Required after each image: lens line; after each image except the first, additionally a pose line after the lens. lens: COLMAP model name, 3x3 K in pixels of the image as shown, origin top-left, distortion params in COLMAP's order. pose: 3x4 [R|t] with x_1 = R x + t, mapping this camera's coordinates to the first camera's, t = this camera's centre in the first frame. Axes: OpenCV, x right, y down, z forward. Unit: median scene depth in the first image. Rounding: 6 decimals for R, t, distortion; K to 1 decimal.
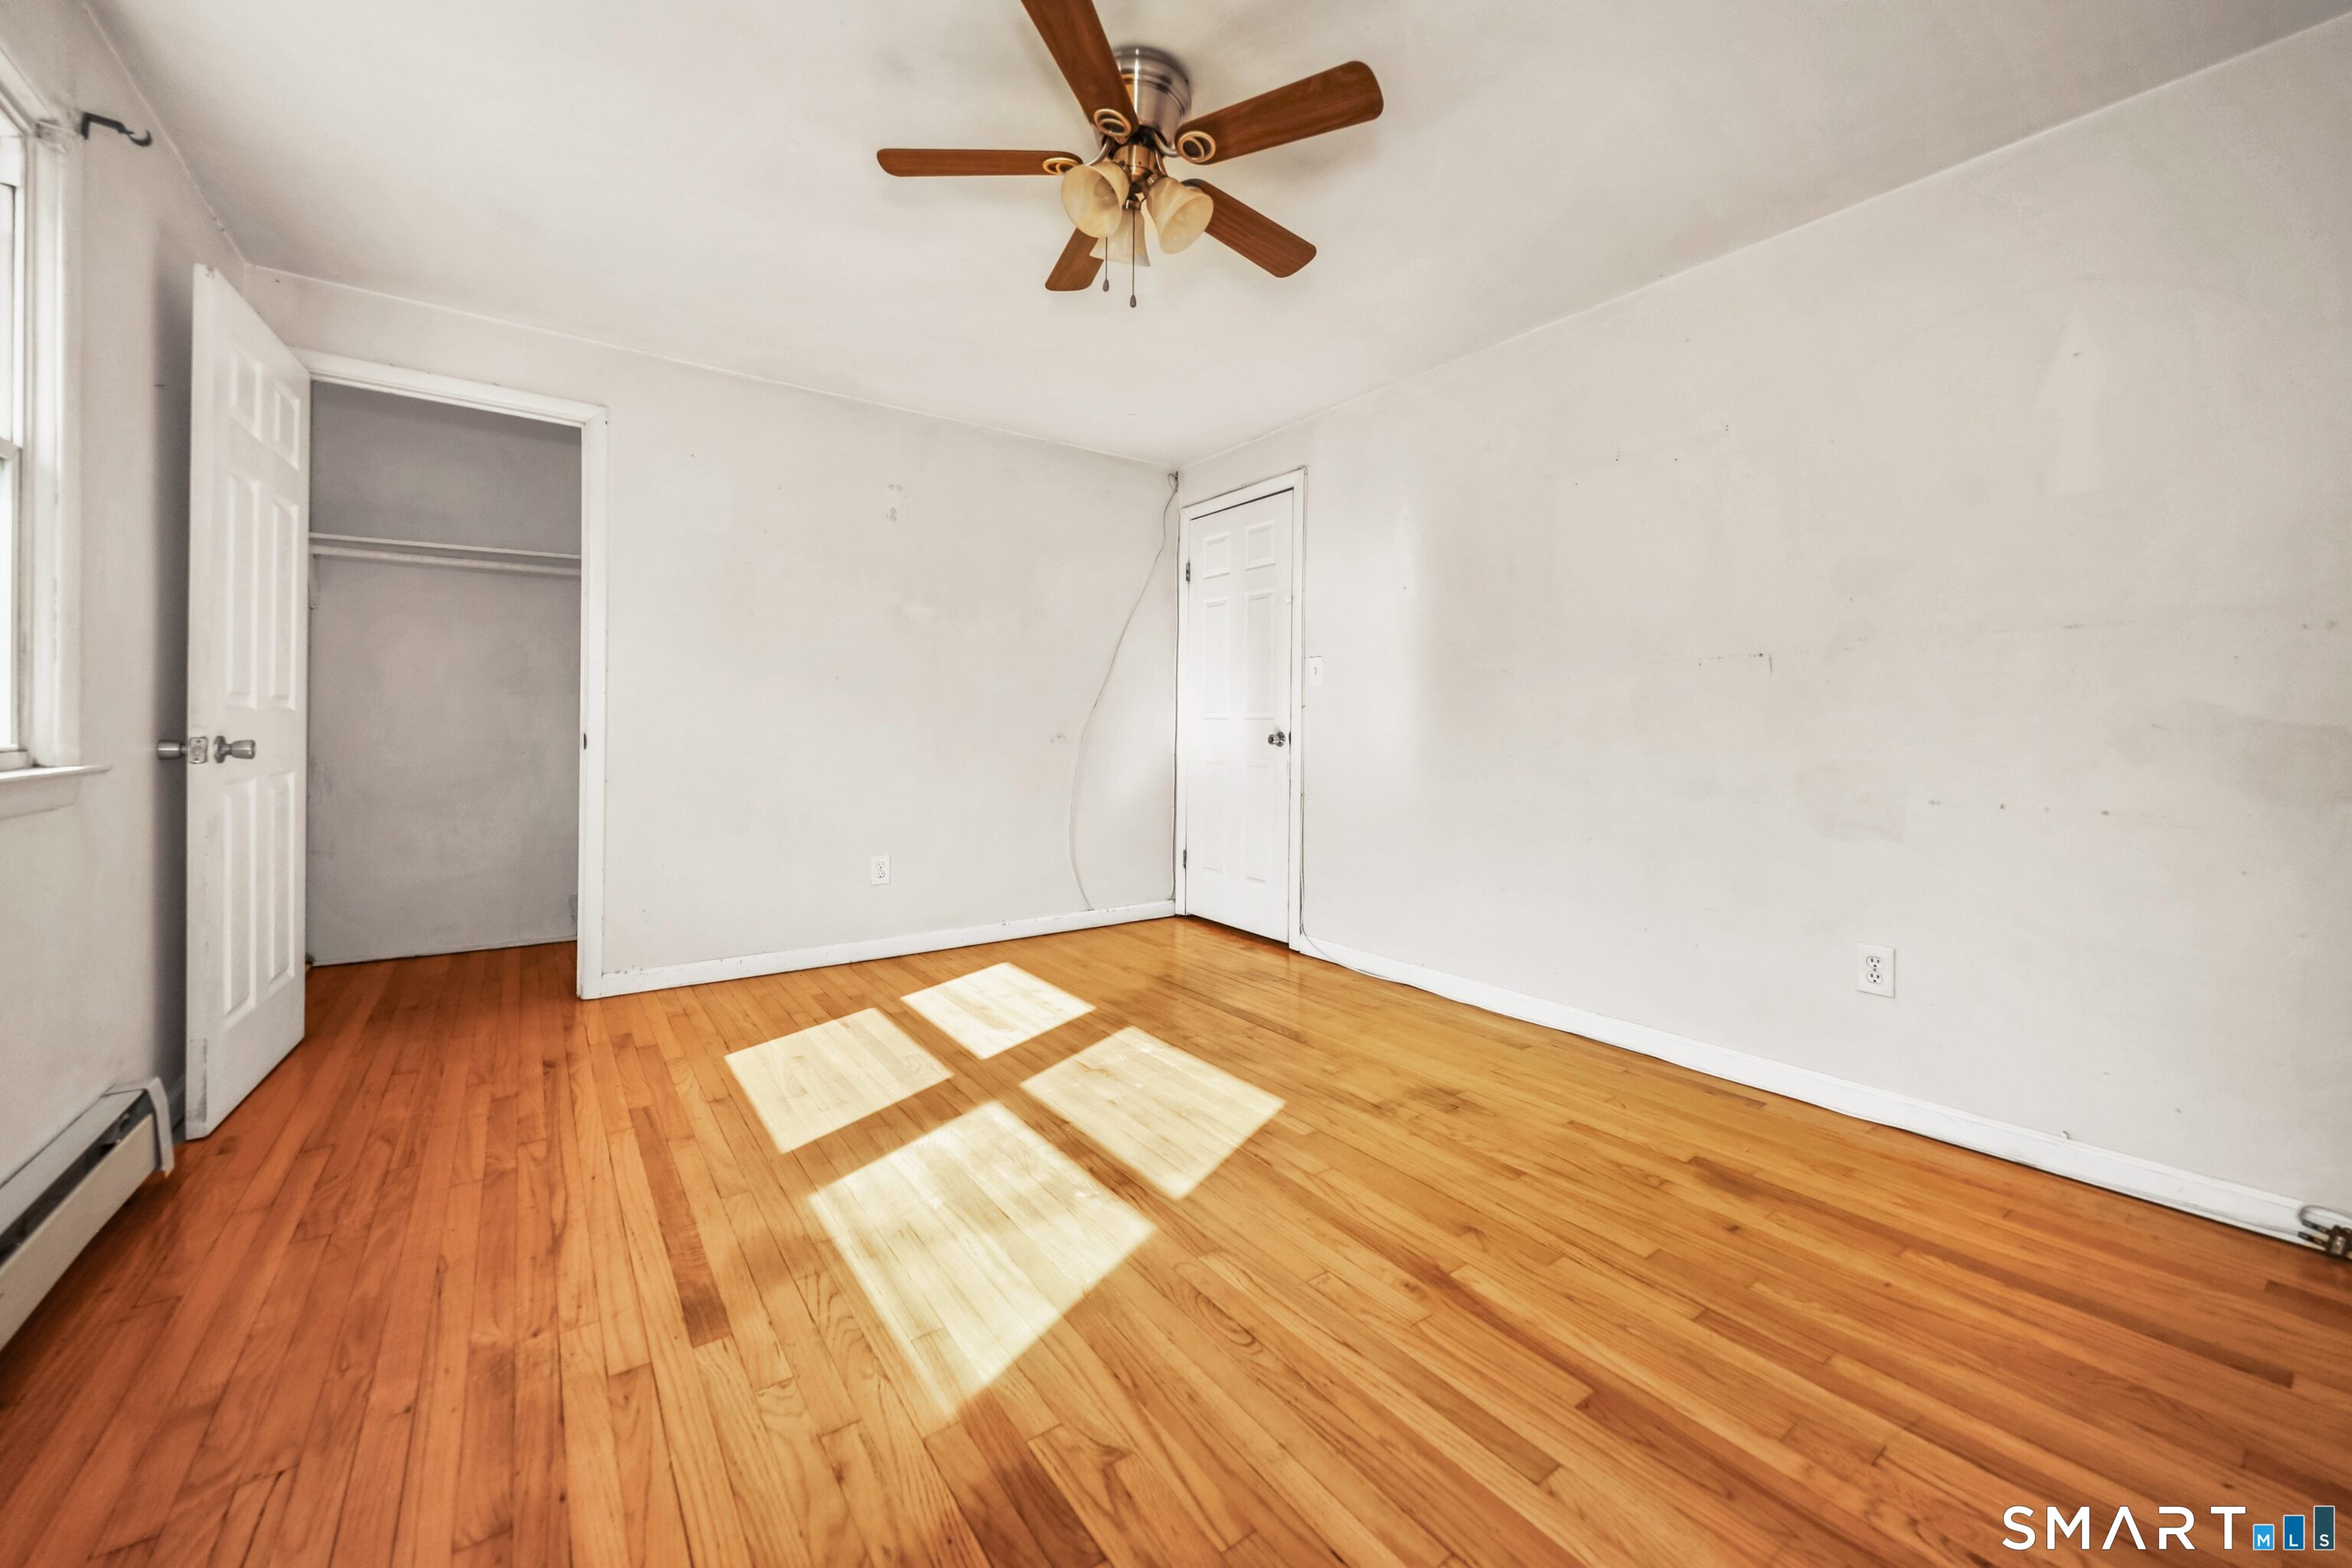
lens RADIAL K [[899.2, 0, 1141.8], [0, 899.2, 729.2], [0, 0, 1]] dist [0.000982, 0.000083]
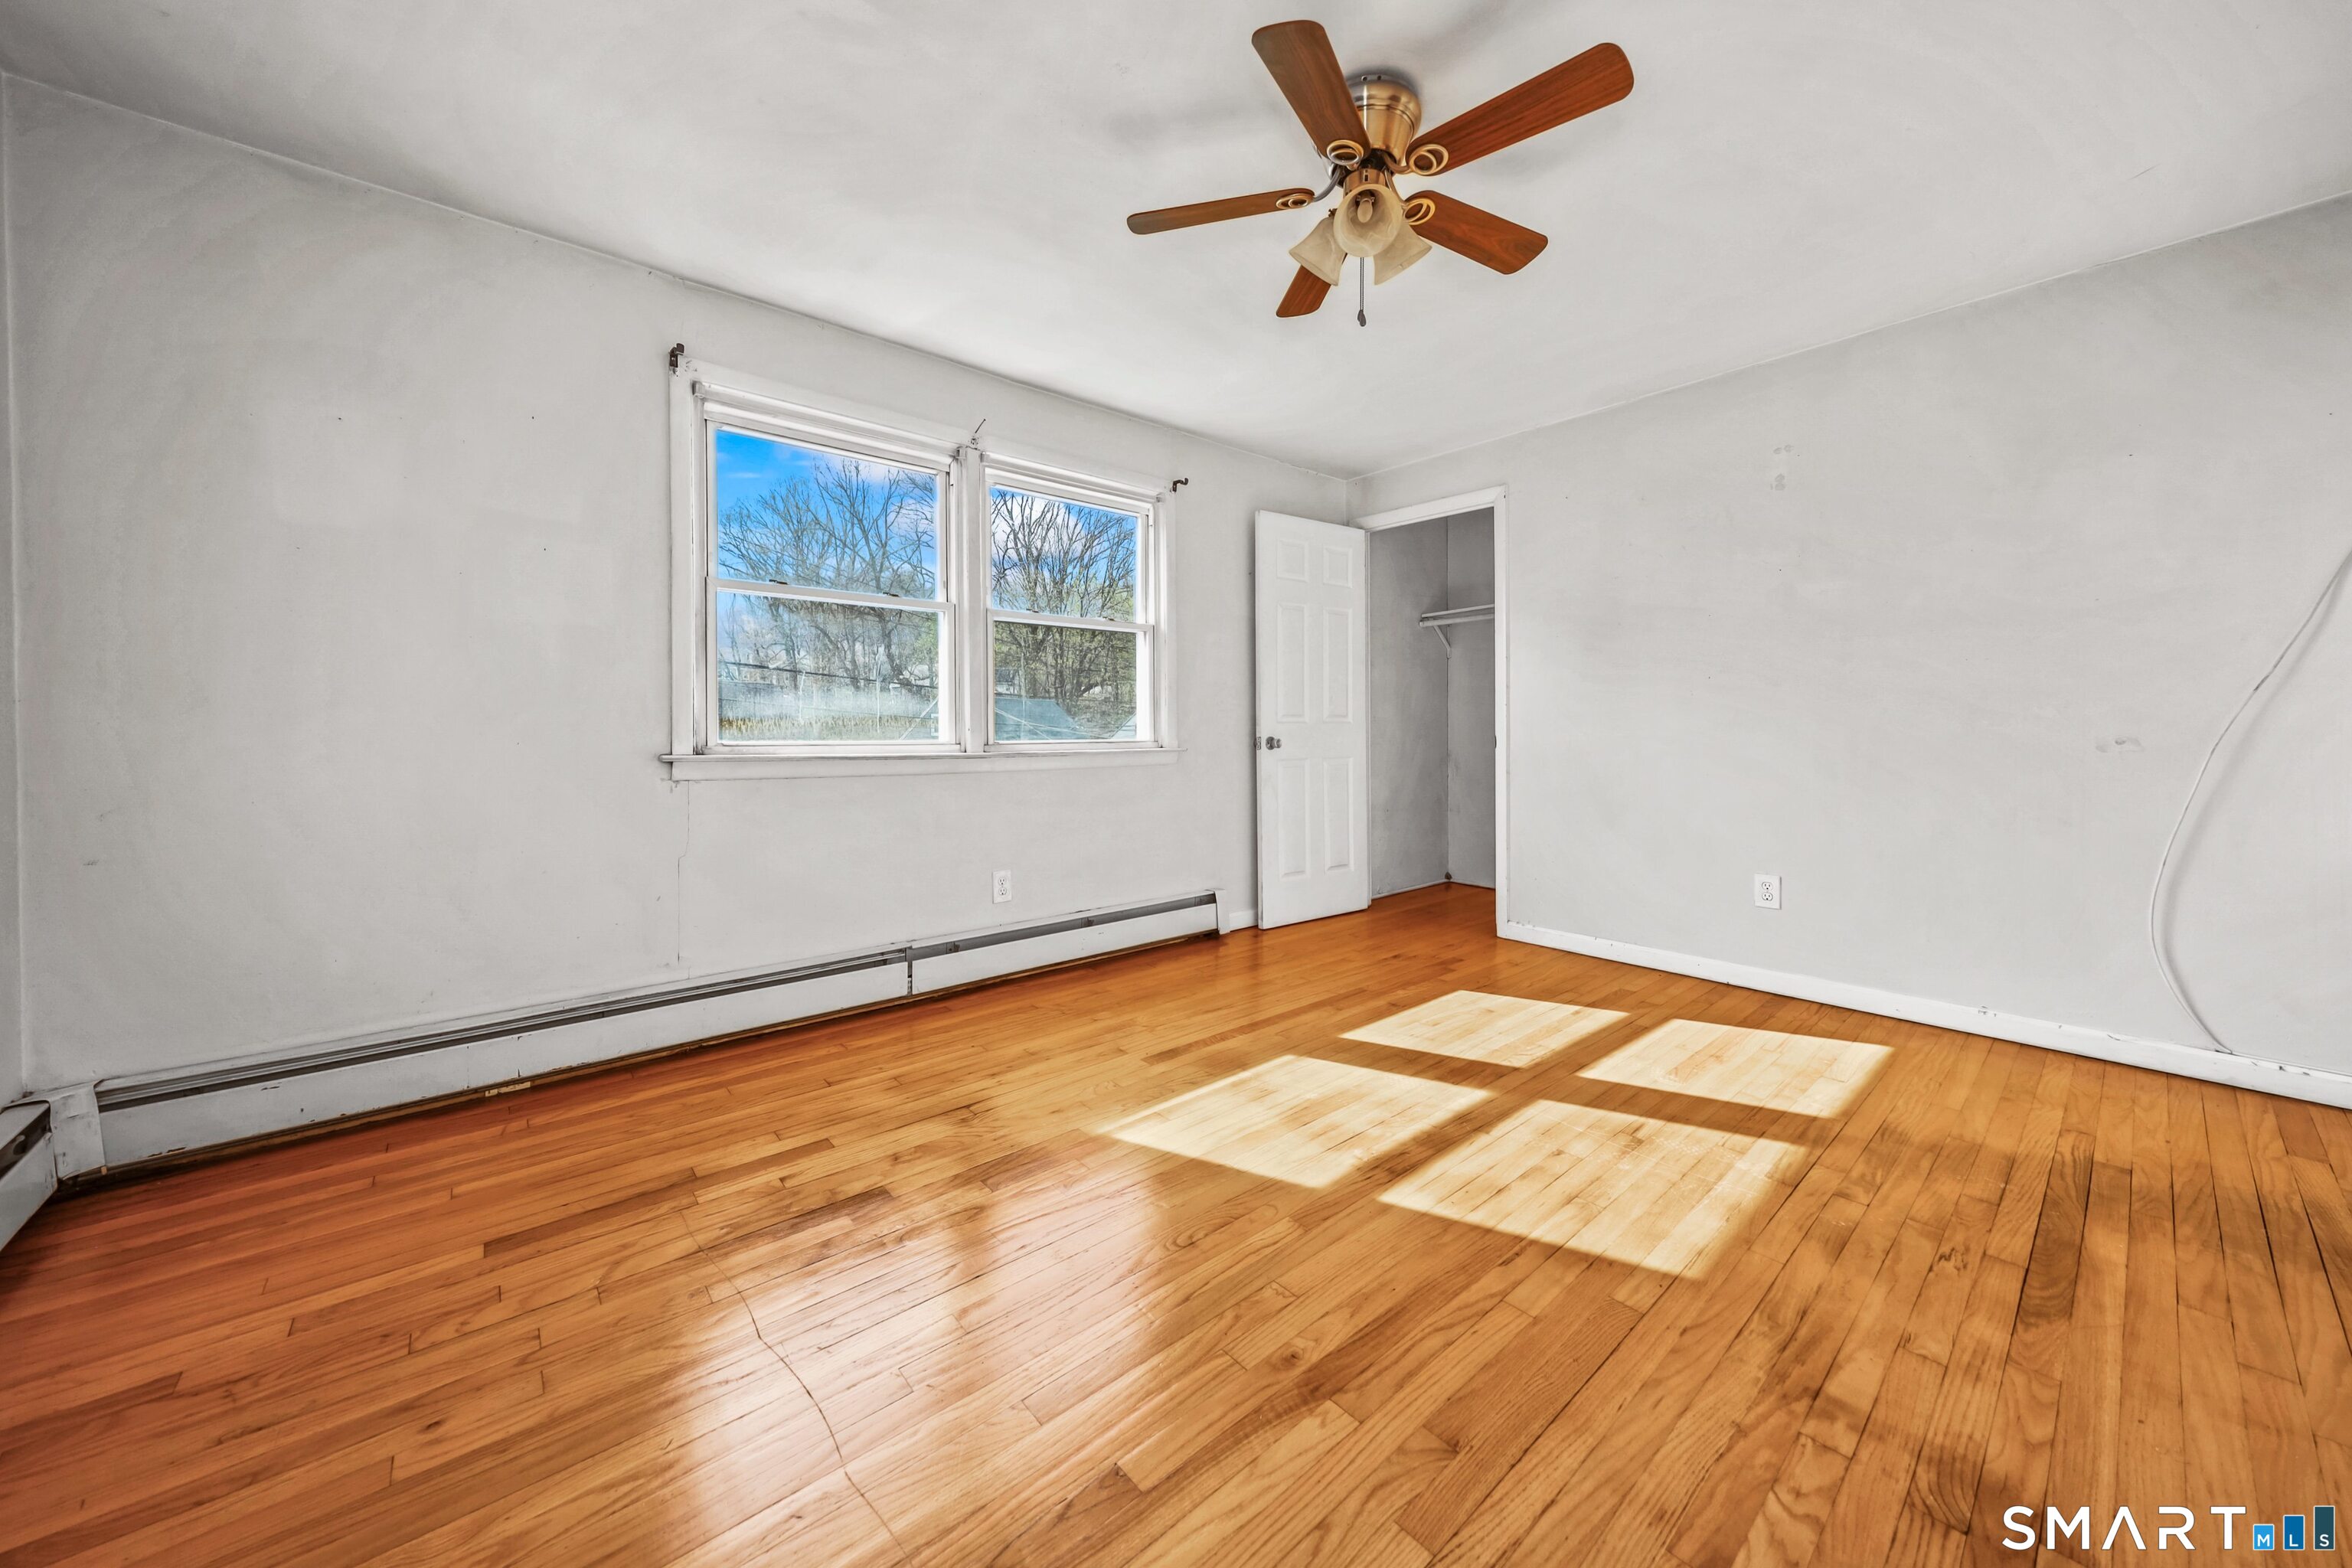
lens RADIAL K [[816.2, 0, 1161.8], [0, 816.2, 743.6], [0, 0, 1]] dist [0.005266, -0.000199]
pose [[0.085164, 0.009238, -0.996324, 0.817454], [0.003299, 0.999949, 0.009554, 0.003395], [0.996361, -0.004101, 0.085129, 0.606517]]
